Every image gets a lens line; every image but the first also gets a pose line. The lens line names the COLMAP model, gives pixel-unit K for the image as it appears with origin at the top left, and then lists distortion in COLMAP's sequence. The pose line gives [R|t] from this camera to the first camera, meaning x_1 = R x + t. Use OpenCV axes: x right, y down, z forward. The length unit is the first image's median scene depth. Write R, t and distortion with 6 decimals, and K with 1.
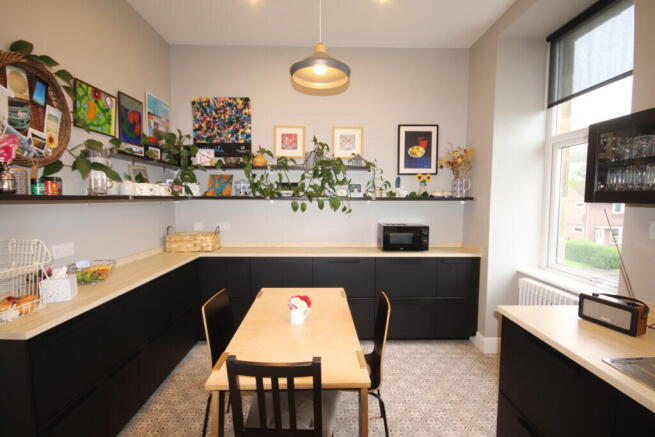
lens RADIAL K [[292.5, 0, 327.5], [0, 292.5, 218.5], [0, 0, 1]] dist [0.000779, -0.000054]
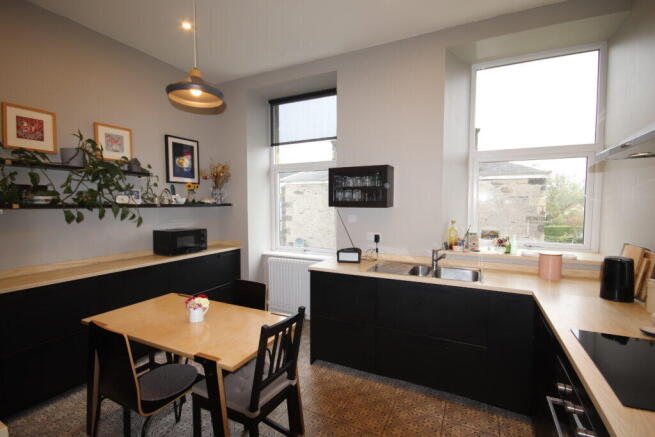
lens RADIAL K [[304.4, 0, 327.5], [0, 304.4, 218.5], [0, 0, 1]] dist [0.001674, 0.000223]
pose [[0.464899, -0.048575, 0.884030, -0.478786], [0.067319, 0.997543, 0.019410, -0.004832], [-0.882801, 0.050488, 0.467027, 0.001231]]
